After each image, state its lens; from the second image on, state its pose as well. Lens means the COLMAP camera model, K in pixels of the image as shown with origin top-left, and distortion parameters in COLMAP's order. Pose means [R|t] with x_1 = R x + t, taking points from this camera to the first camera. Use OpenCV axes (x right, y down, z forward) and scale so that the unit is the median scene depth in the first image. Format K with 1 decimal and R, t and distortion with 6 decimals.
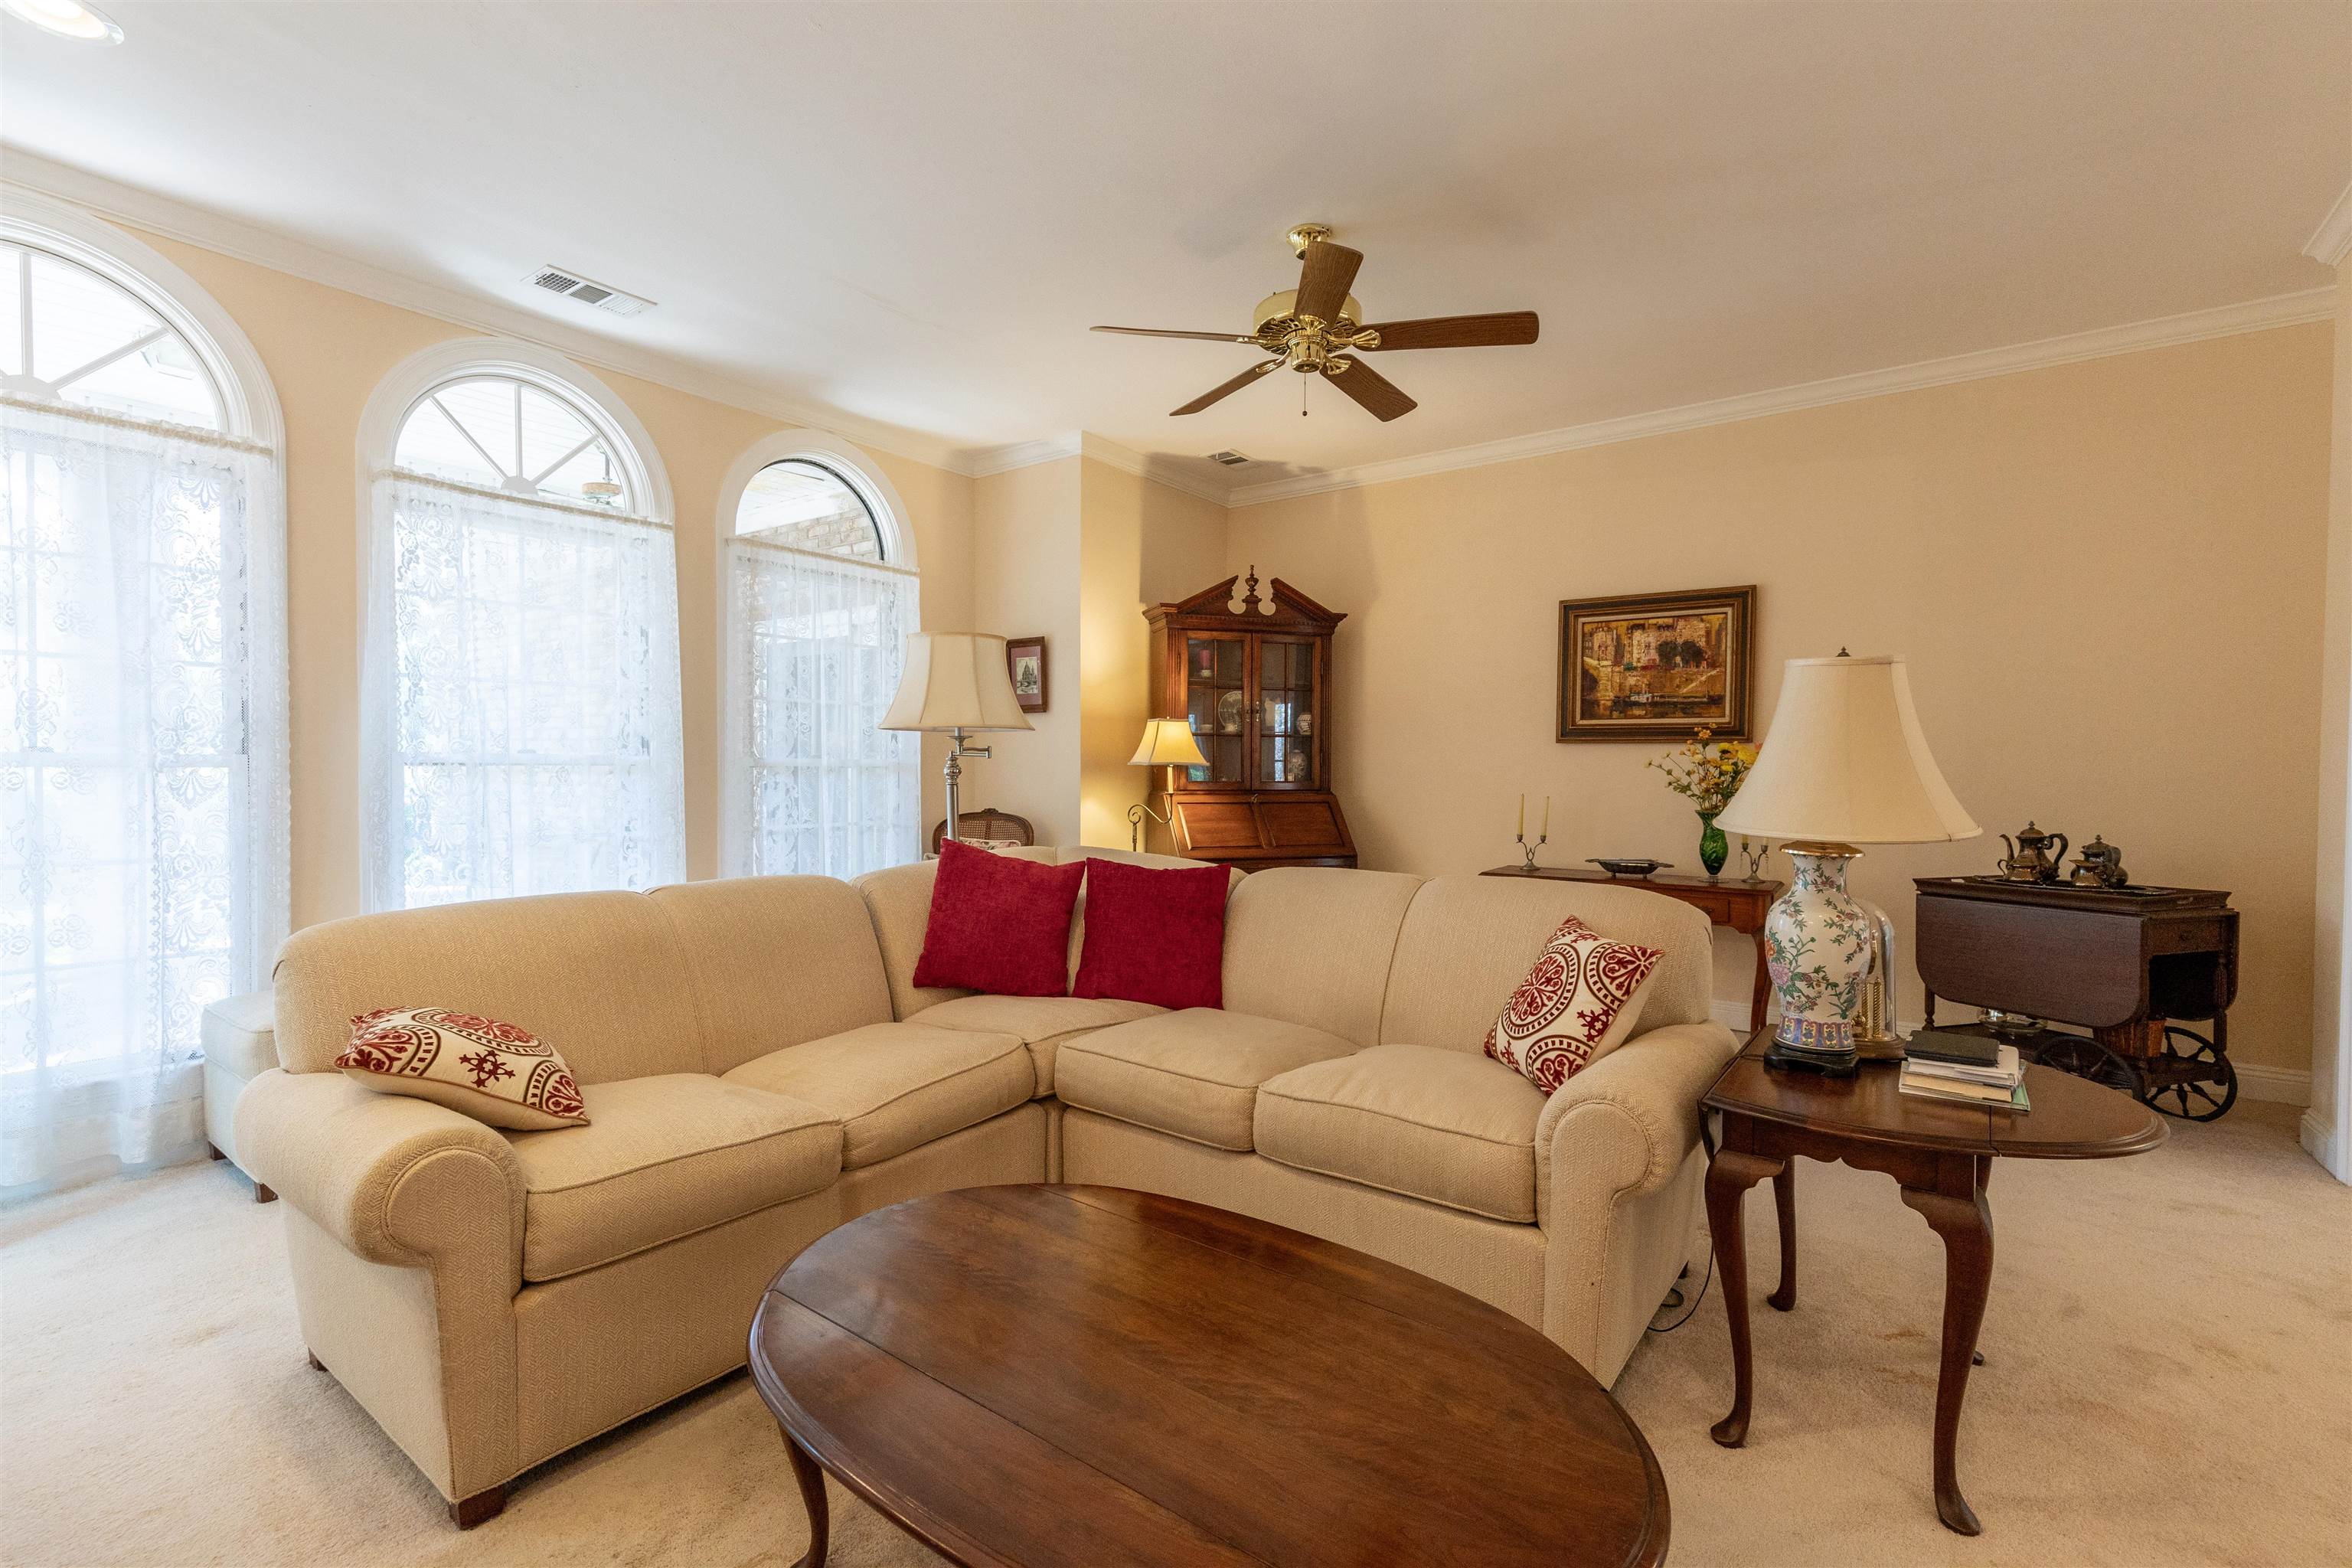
lens RADIAL K [[1056.1, 0, 1179.4], [0, 1056.1, 788.4], [0, 0, 1]] dist [0.000628, 0.000011]
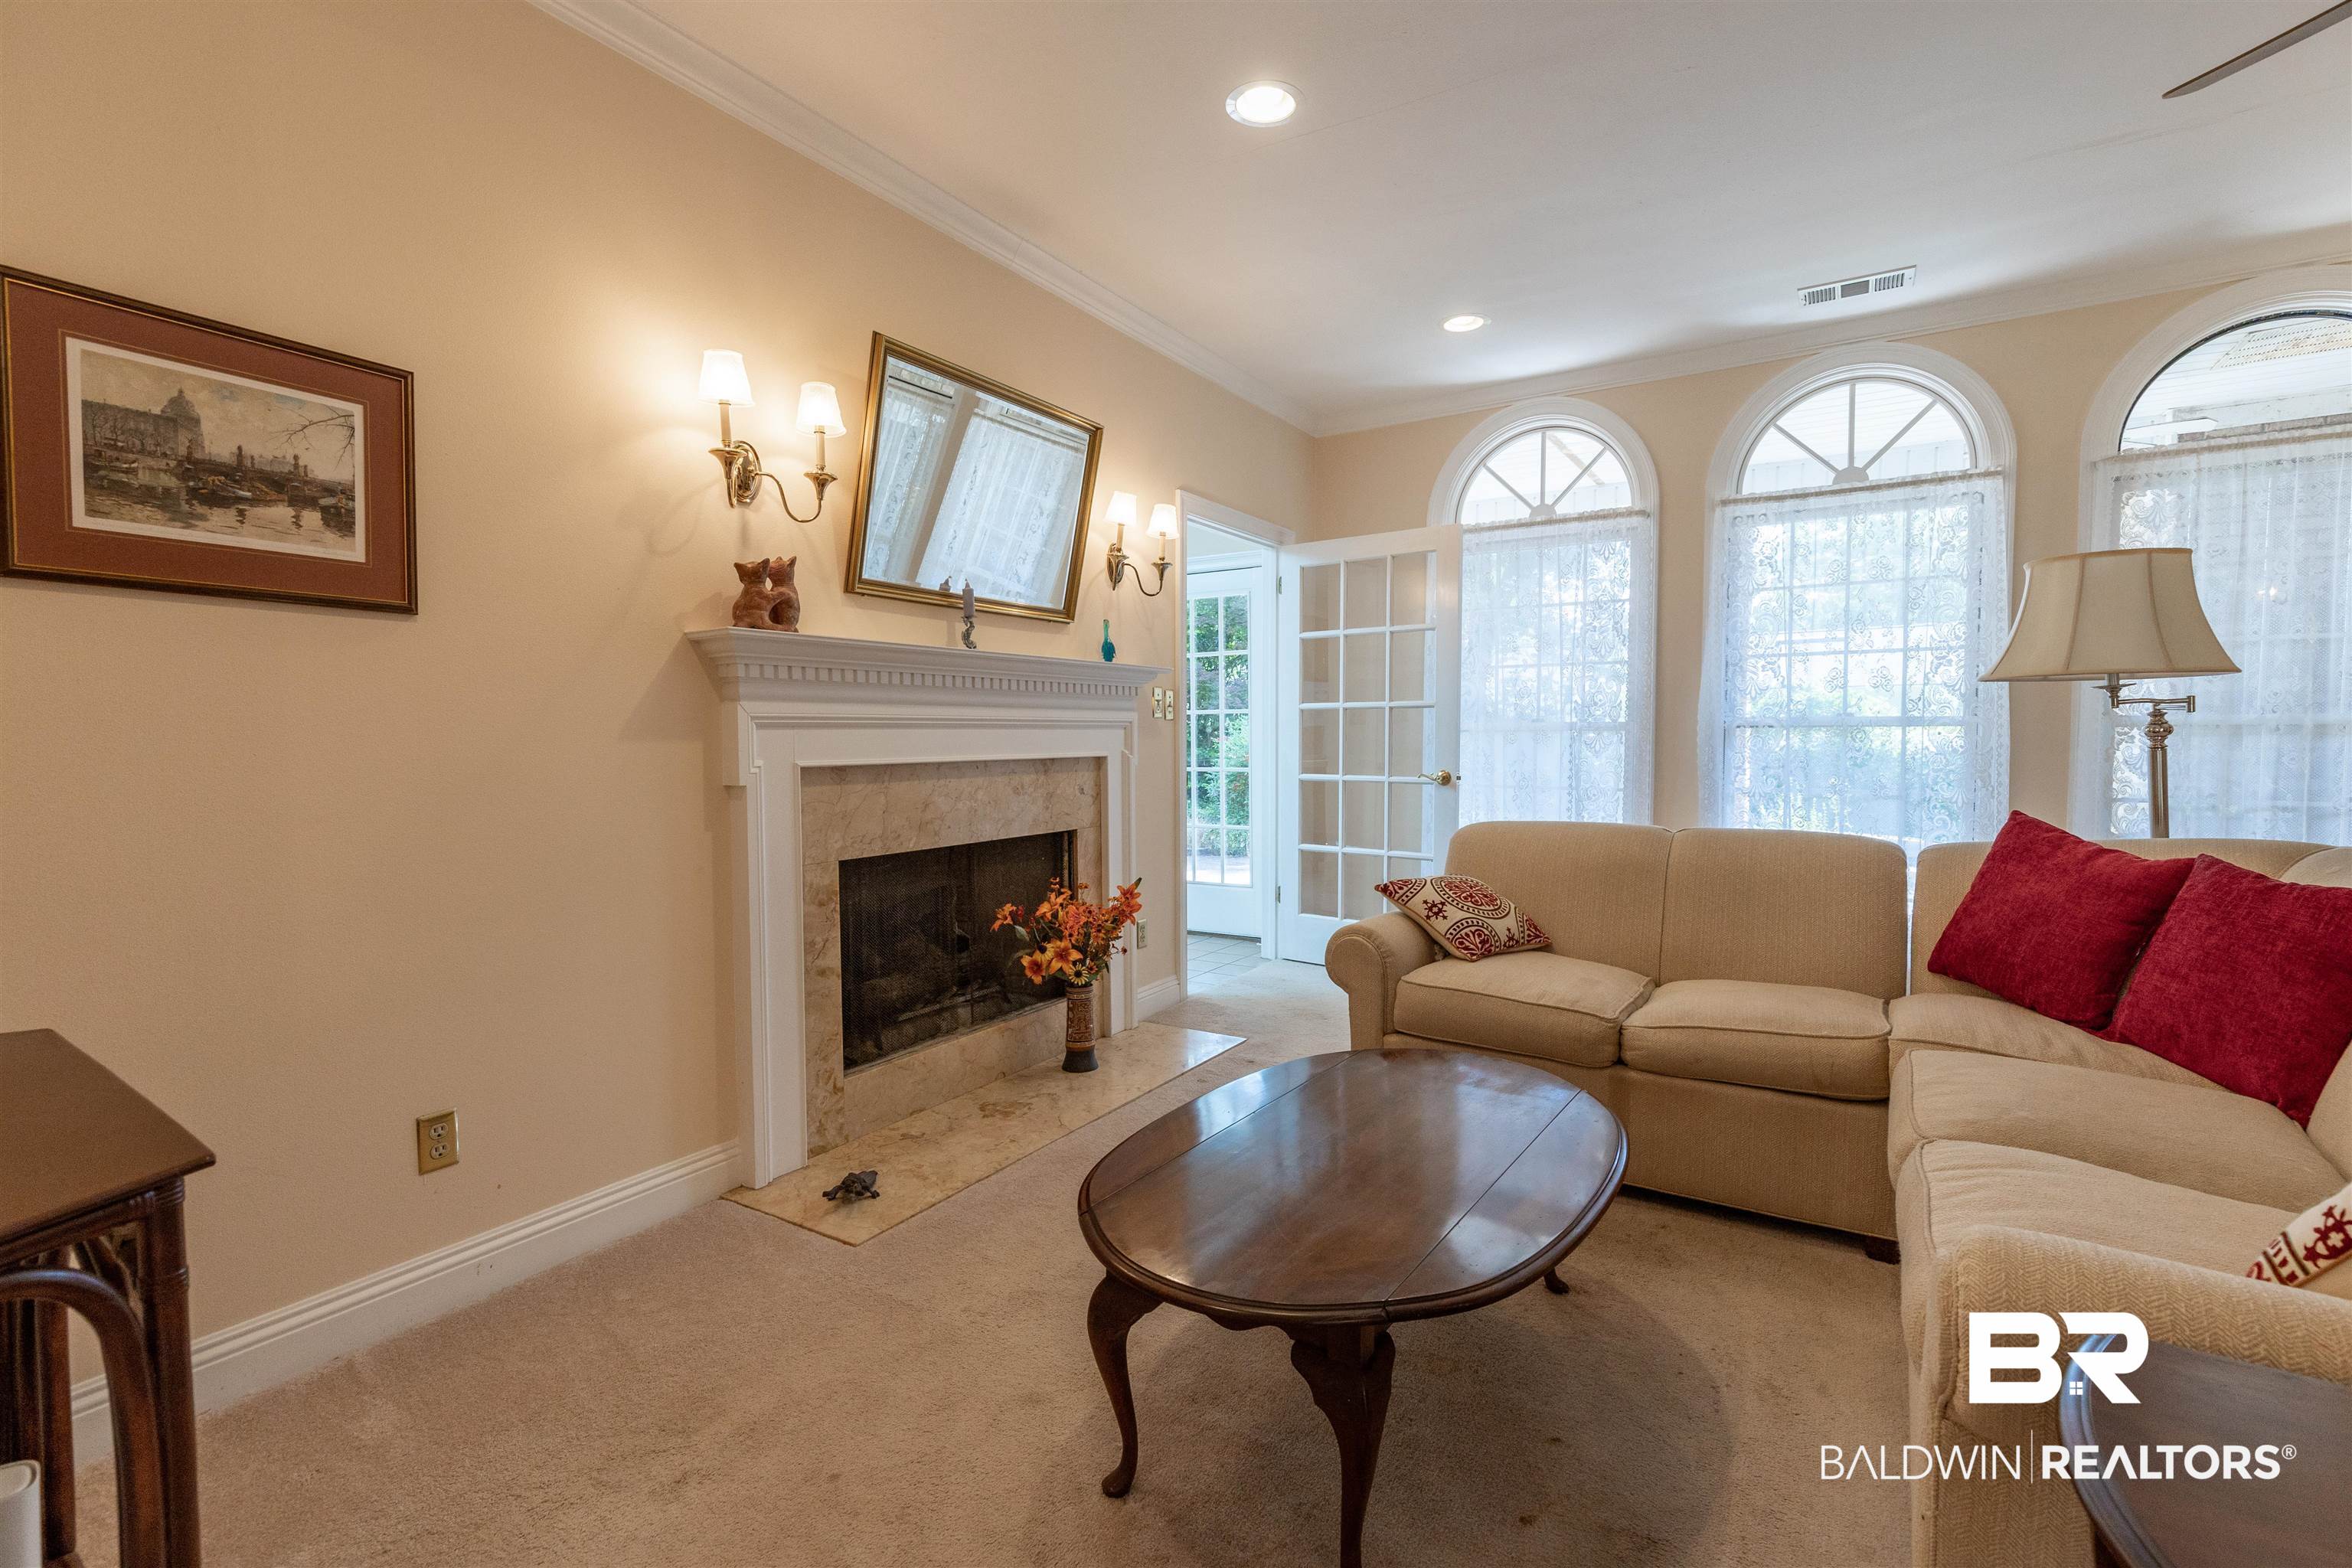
lens RADIAL K [[1056.1, 0, 1171.0], [0, 1056.1, 780.1], [0, 0, 1]] dist [0.000628, 0.000011]
pose [[0.050880, 0.040650, -0.997877, 0.570208], [-0.014890, 0.999091, 0.039940, -0.000261], [0.998594, 0.012826, 0.051439, 0.289321]]
